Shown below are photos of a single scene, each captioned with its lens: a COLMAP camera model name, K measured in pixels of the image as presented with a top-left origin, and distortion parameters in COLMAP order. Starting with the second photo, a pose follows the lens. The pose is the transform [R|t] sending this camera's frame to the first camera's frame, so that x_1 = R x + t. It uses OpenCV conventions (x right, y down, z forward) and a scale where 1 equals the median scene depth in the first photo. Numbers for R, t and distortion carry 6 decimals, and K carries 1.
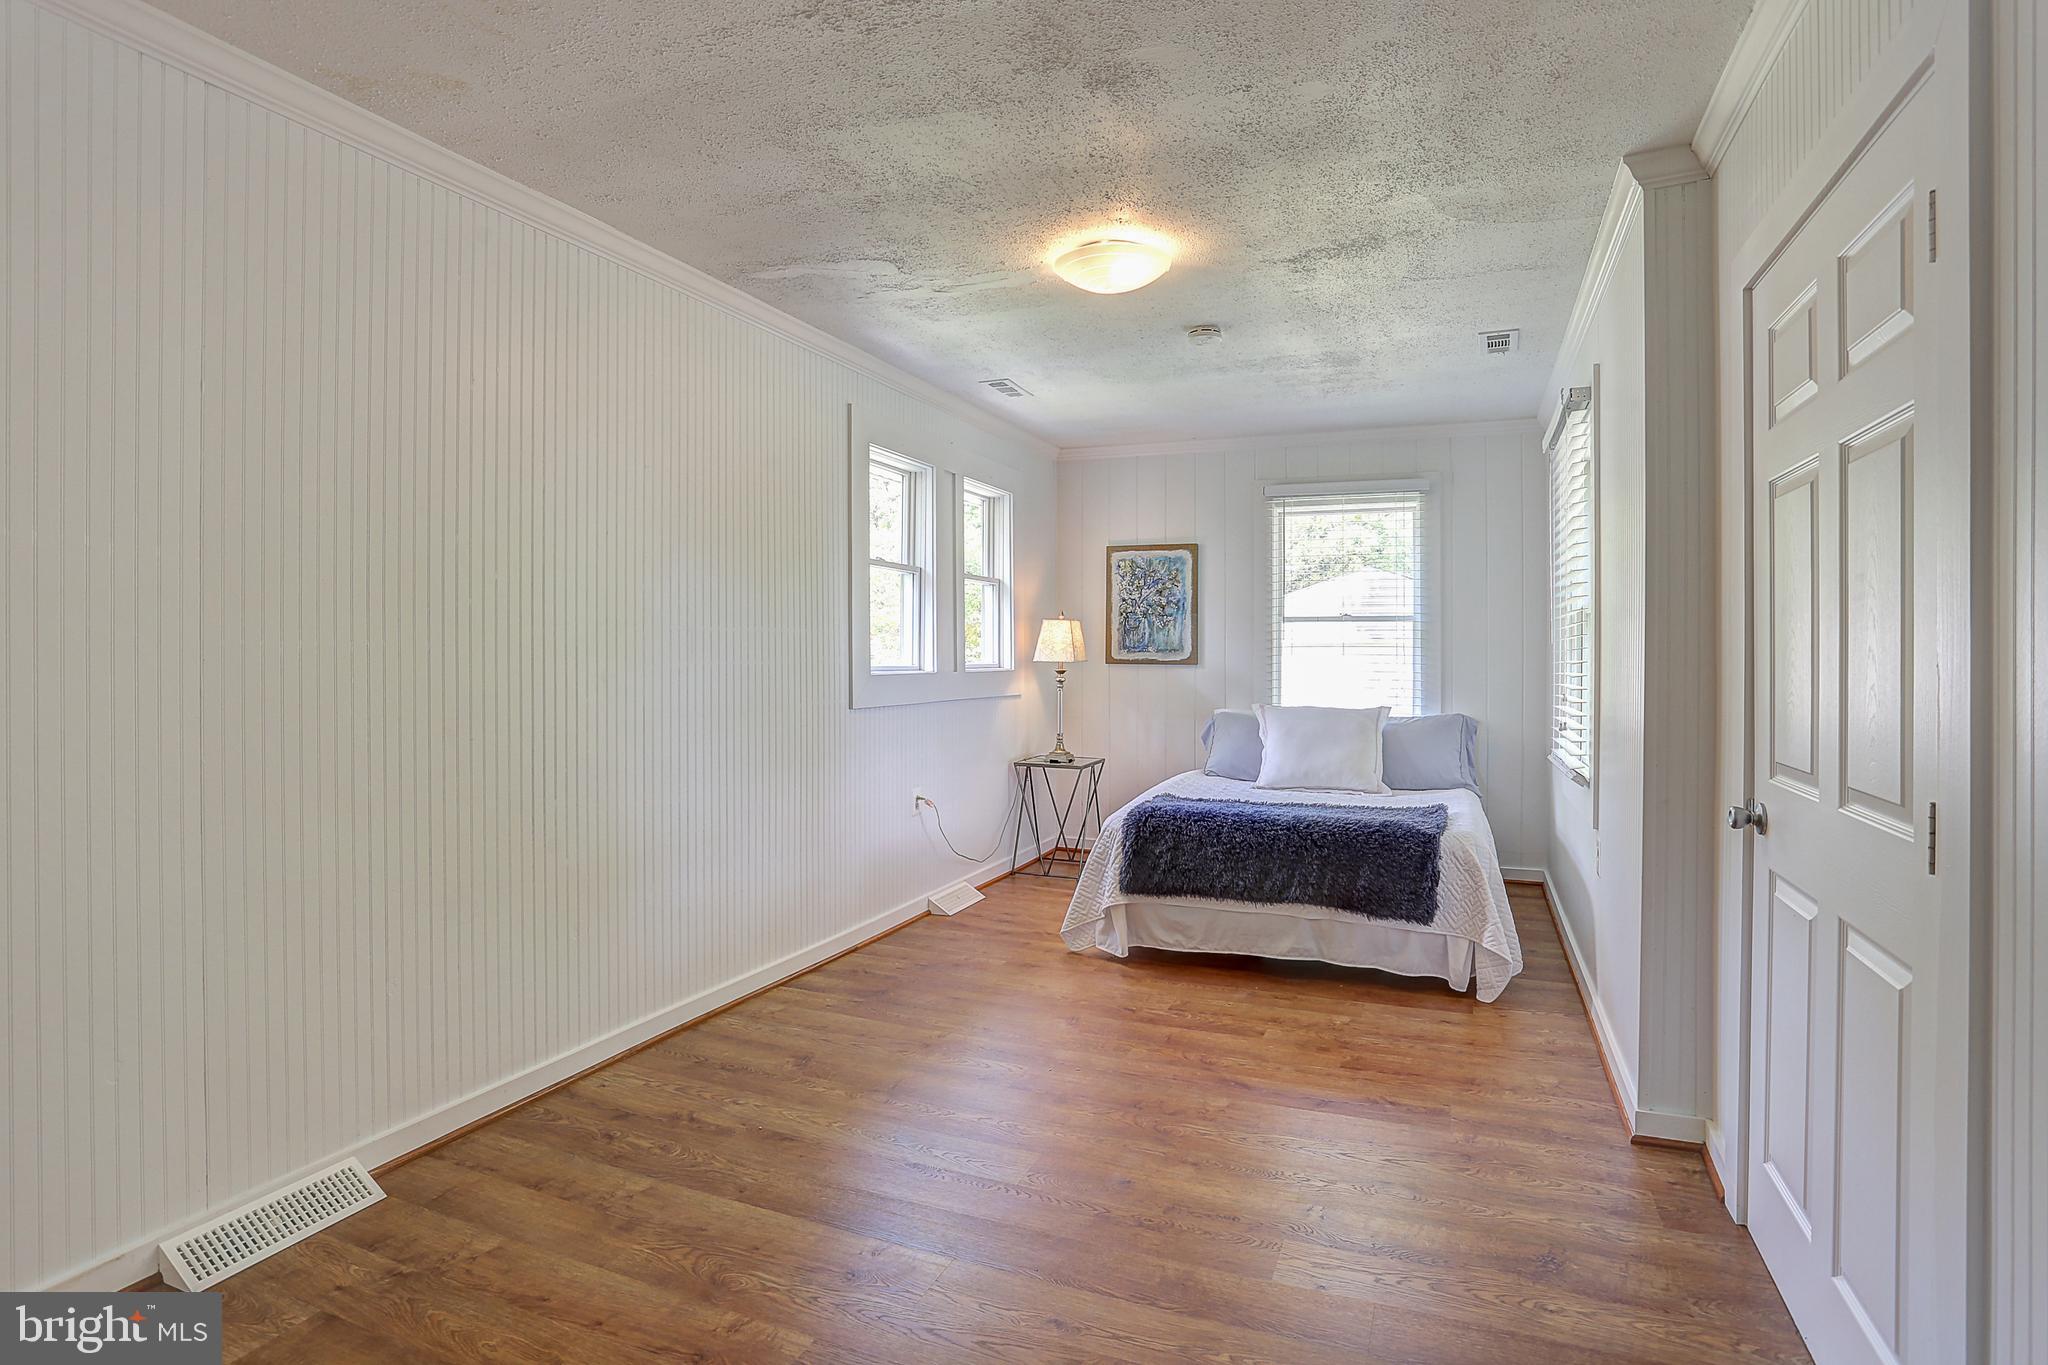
lens RADIAL K [[1025.6, 0, 1024.7], [0, 1025.6, 665.7], [0, 0, 1]] dist [-0.032713, 0.014902]
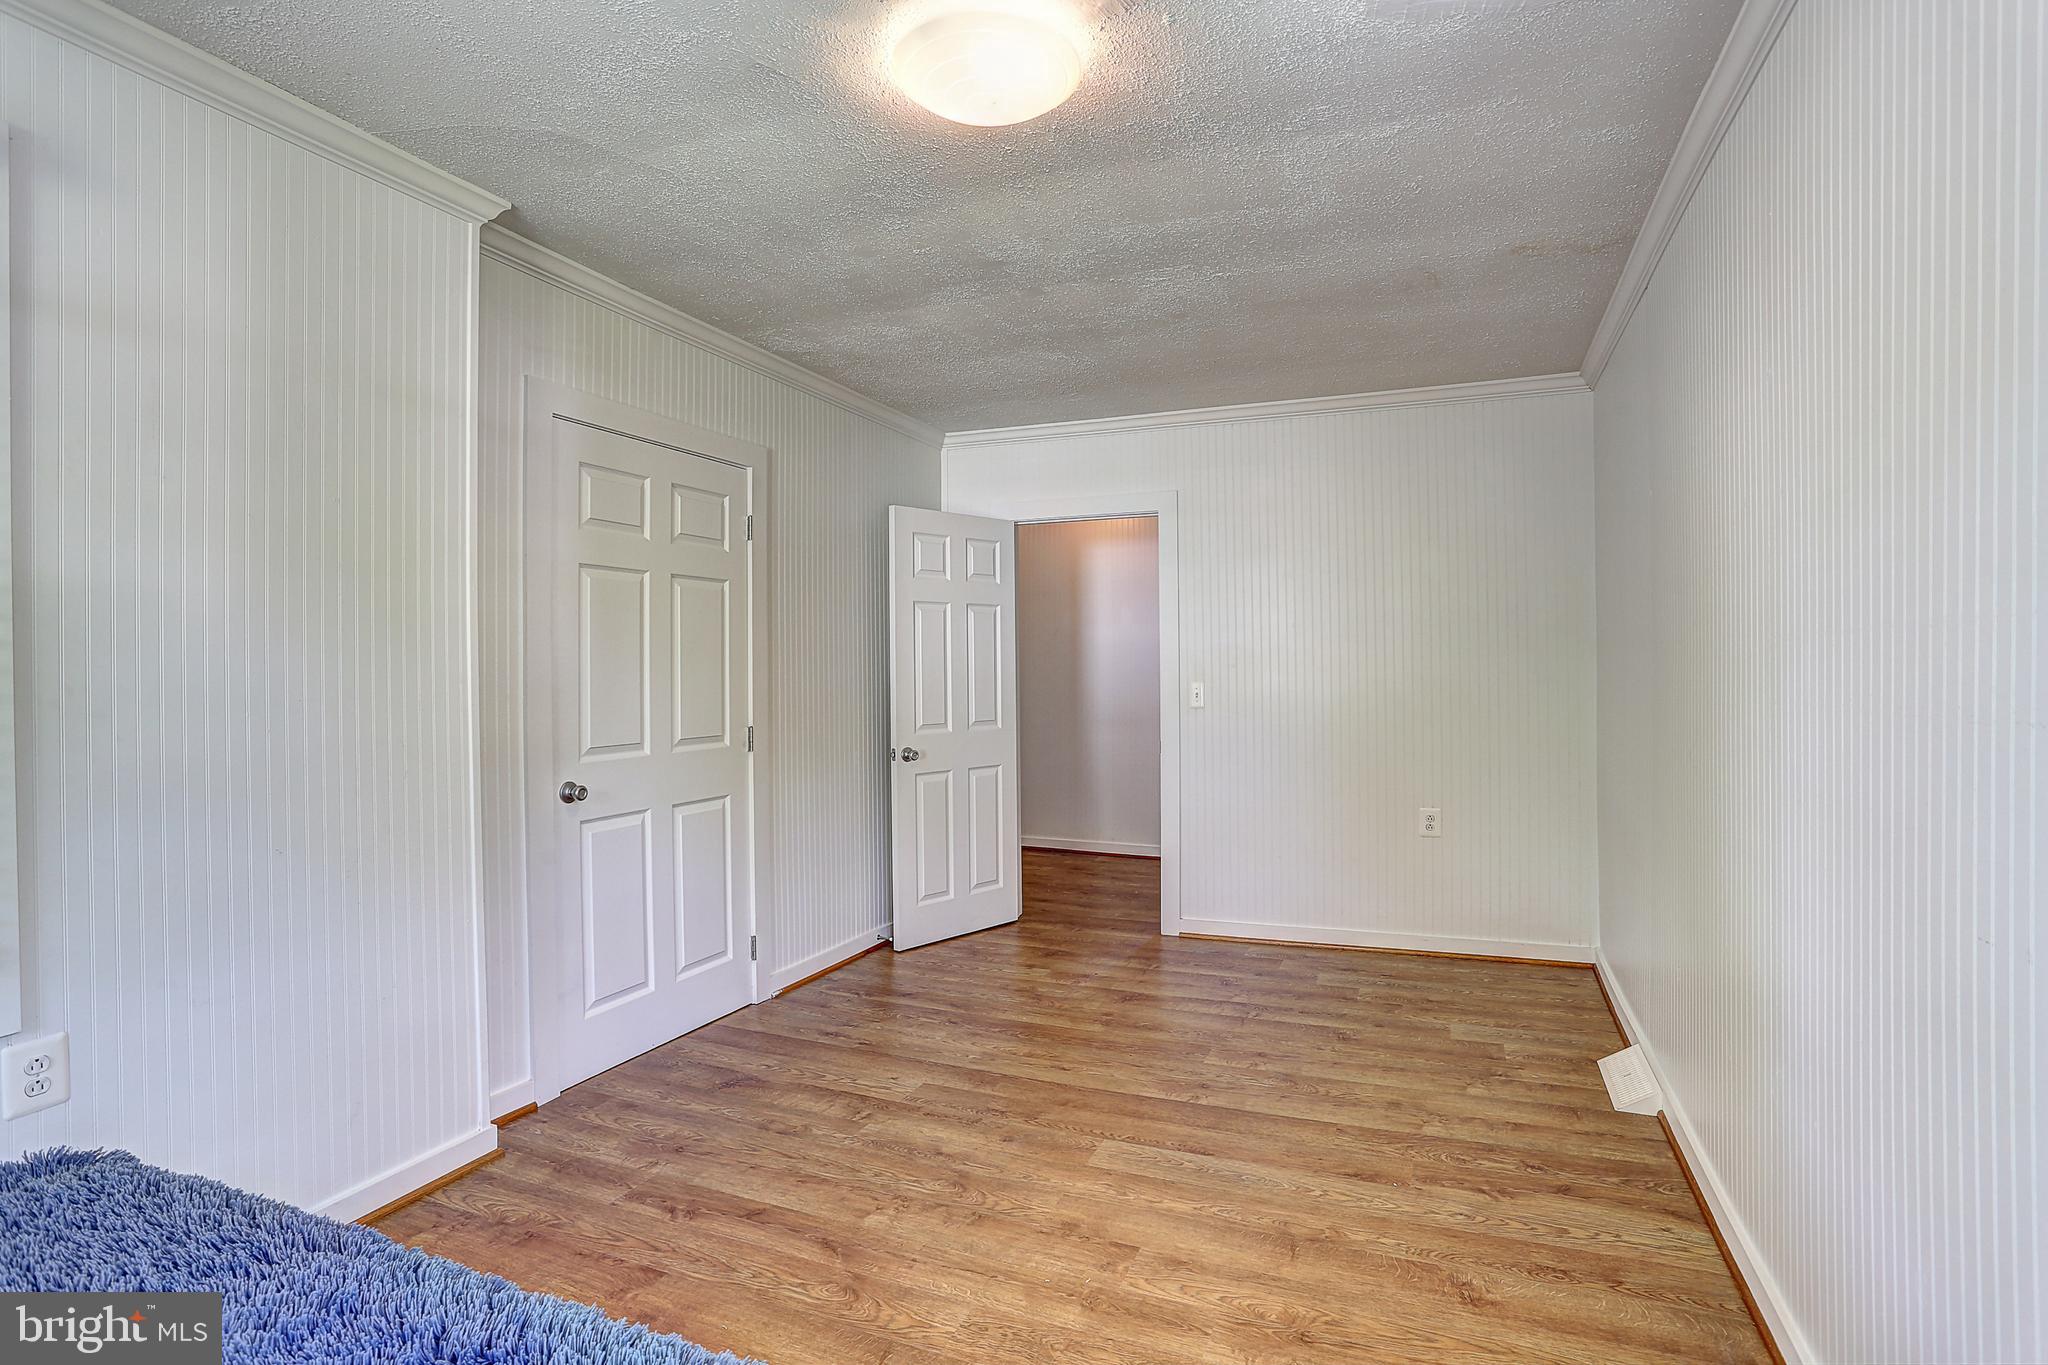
lens RADIAL K [[1025.6, 0, 1024.6], [0, 1025.6, 671.9], [0, 0, 1]] dist [-0.032713, 0.014902]
pose [[-0.999844, 0.005783, -0.016673, 0.089843], [0.005475, 0.999814, 0.018487, -0.027737], [0.016777, 0.018393, -0.999690, 1.972759]]
